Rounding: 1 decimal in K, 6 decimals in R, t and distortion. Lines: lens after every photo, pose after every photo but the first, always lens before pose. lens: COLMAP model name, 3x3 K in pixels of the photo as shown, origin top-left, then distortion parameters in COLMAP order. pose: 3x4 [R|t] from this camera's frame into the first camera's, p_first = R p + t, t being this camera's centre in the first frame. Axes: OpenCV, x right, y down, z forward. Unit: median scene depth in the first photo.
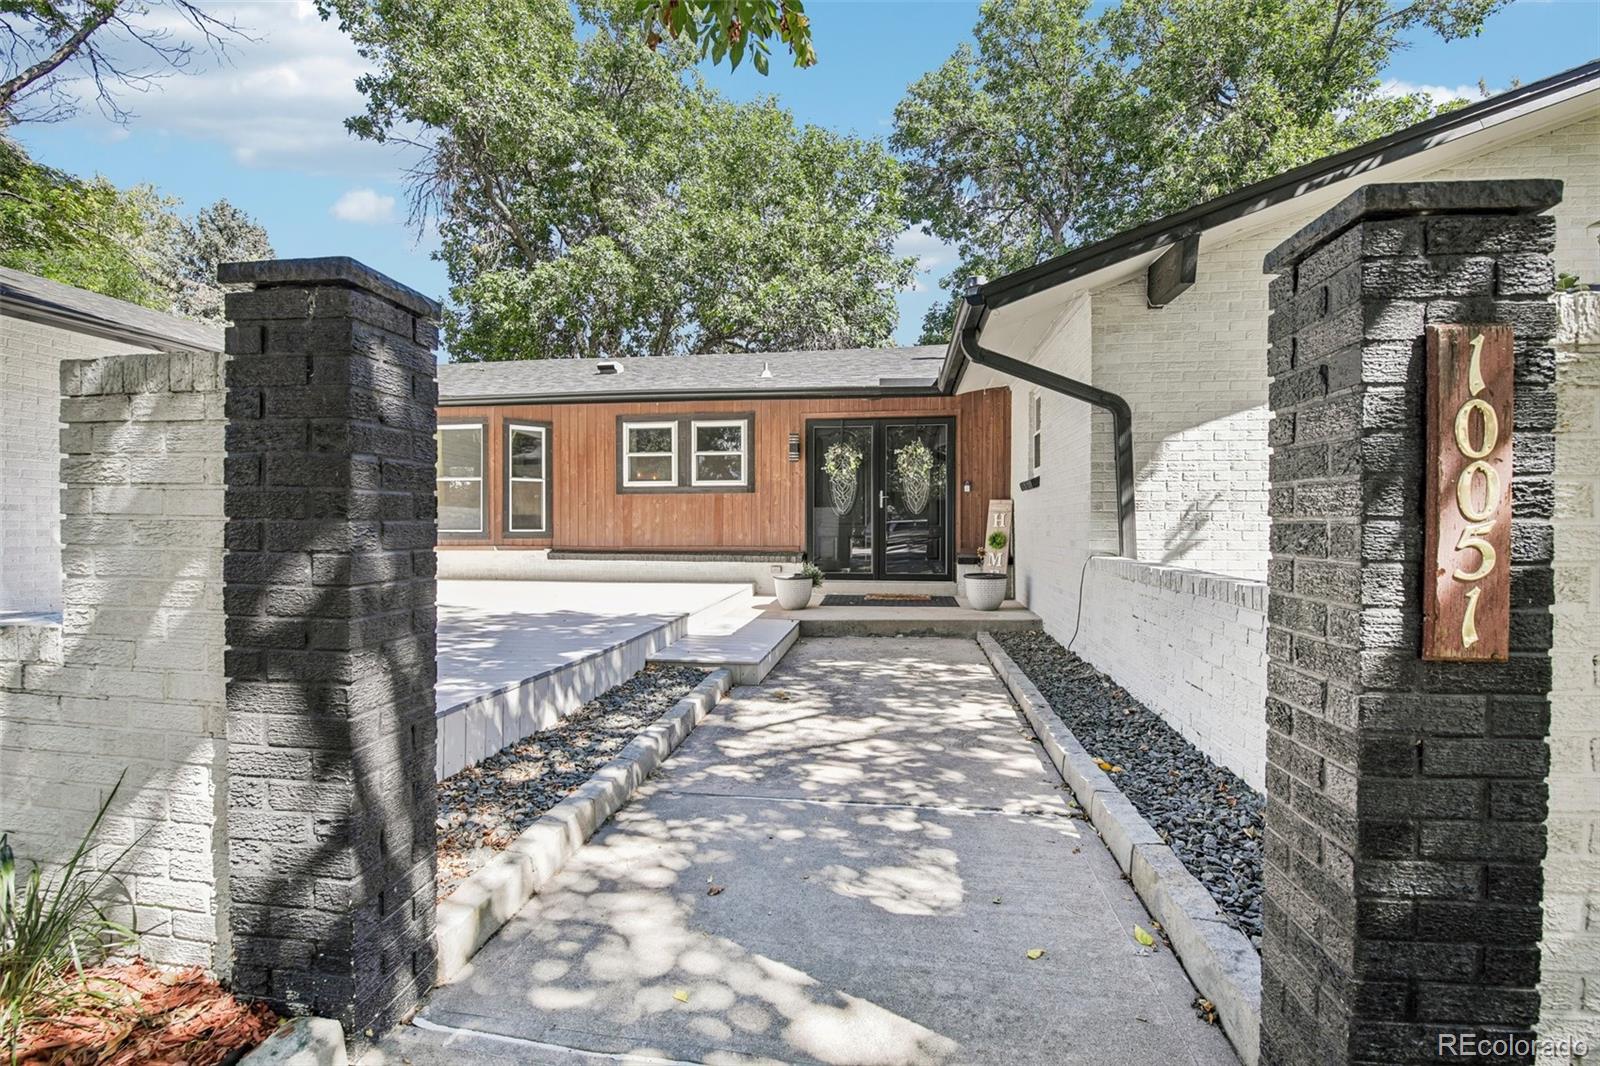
lens RADIAL K [[690.2, 0, 800.0], [0, 690.2, 533.0], [0, 0, 1]] dist [0.002065, -0.011238]
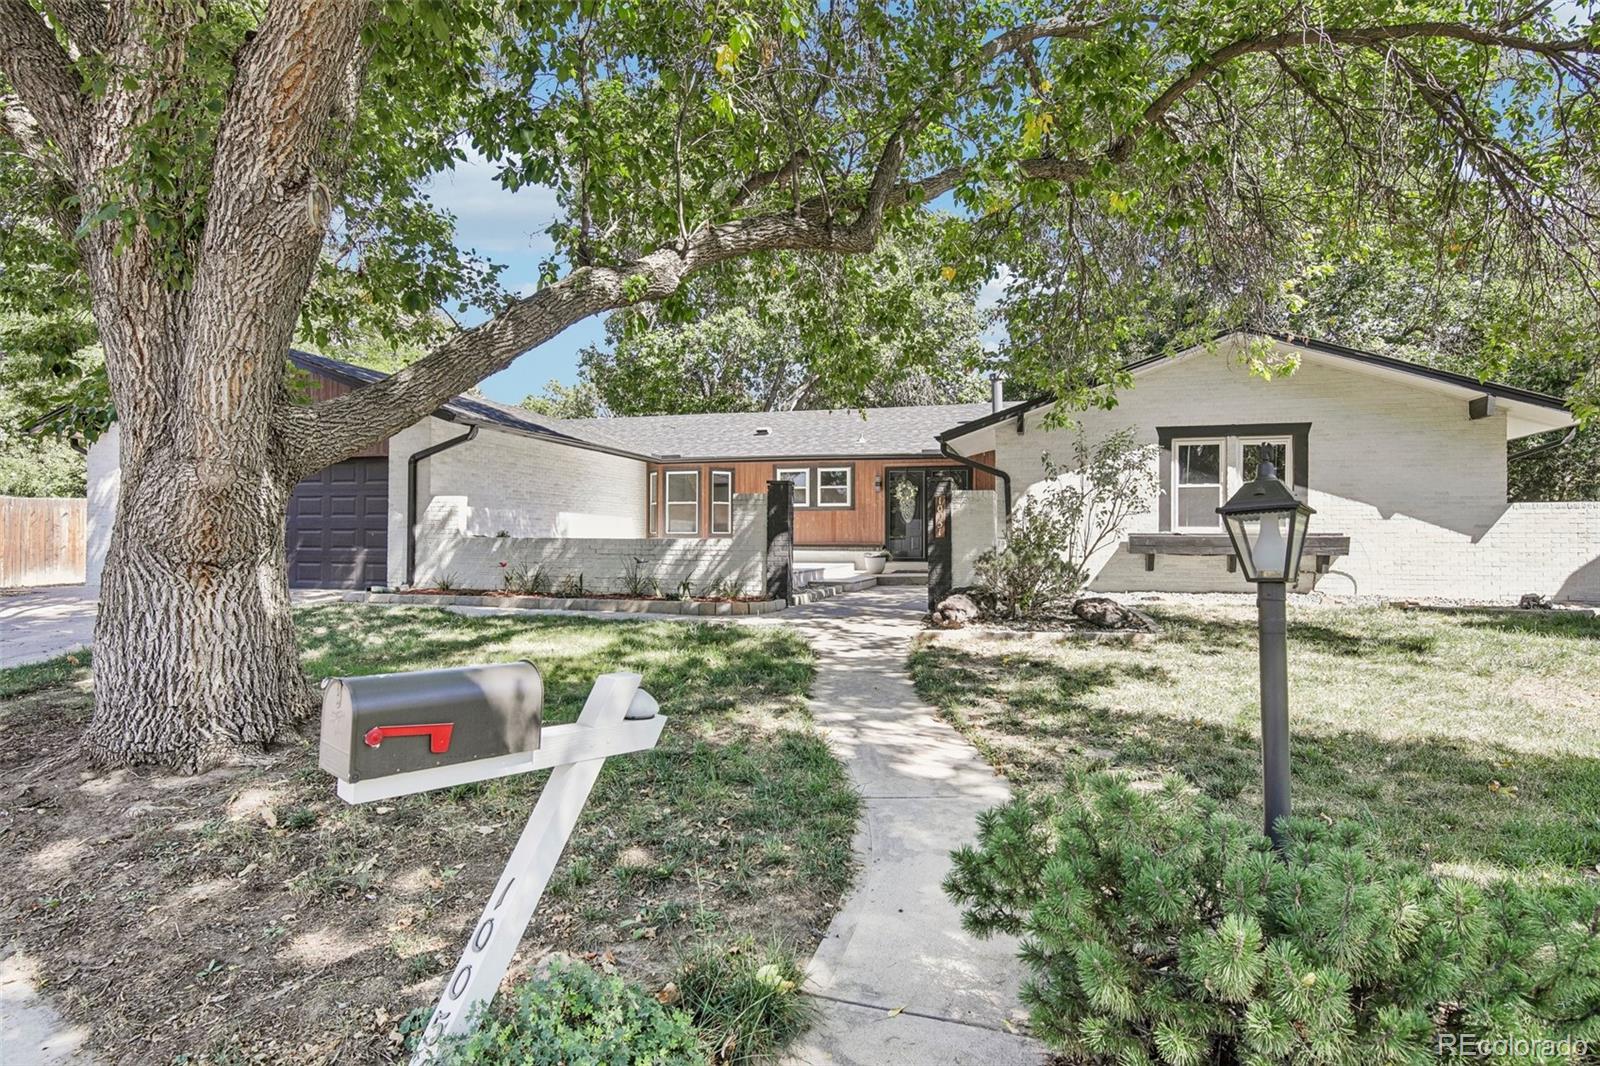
lens RADIAL K [[865.2, 0, 800.0], [0, 865.2, 533.0], [0, 0, 1]] dist [0.019838, -0.012872]
pose [[0.990594, -0.001170, -0.136826, 0.093329], [-0.001762, 0.999772, -0.021301, 0.043716], [0.136820, 0.021341, 0.990366, -1.148677]]
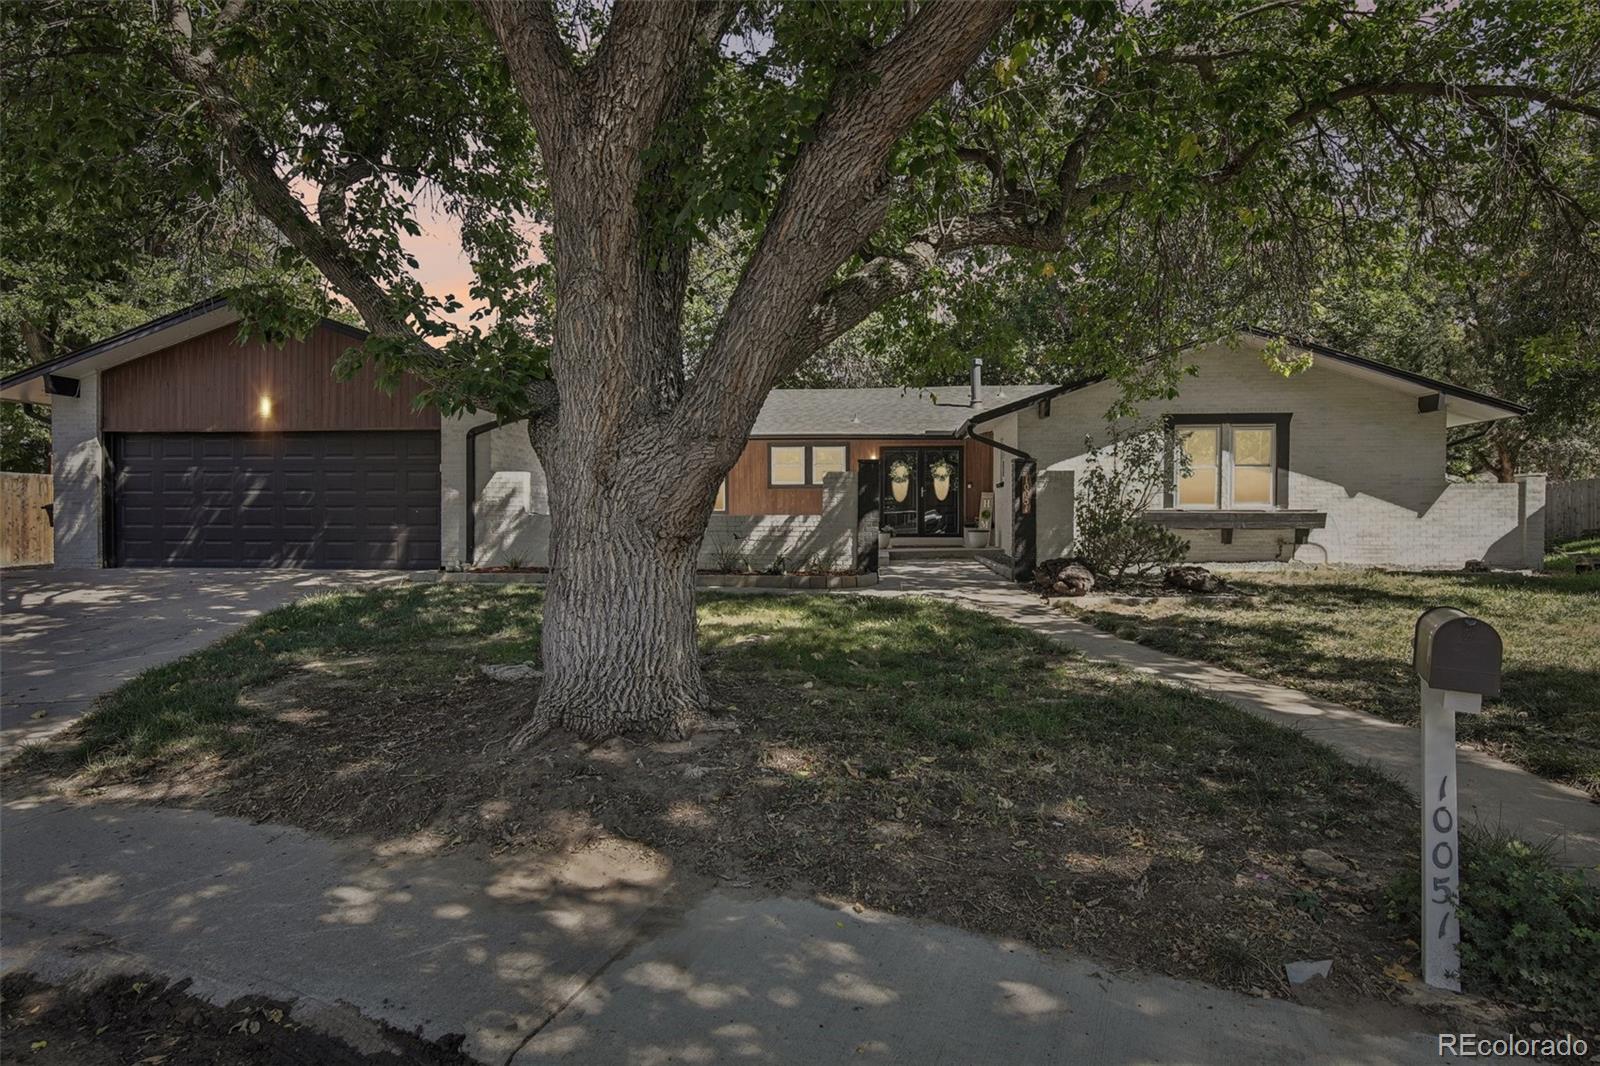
lens RADIAL K [[865.2, 0, 800.0], [0, 865.2, 533.0], [0, 0, 1]] dist [0.019838, -0.012872]
pose [[0.999091, -0.003732, 0.042471, -0.292671], [0.003564, 0.999986, 0.004026, 0.046485], [-0.042486, -0.003871, 0.999090, -1.223828]]
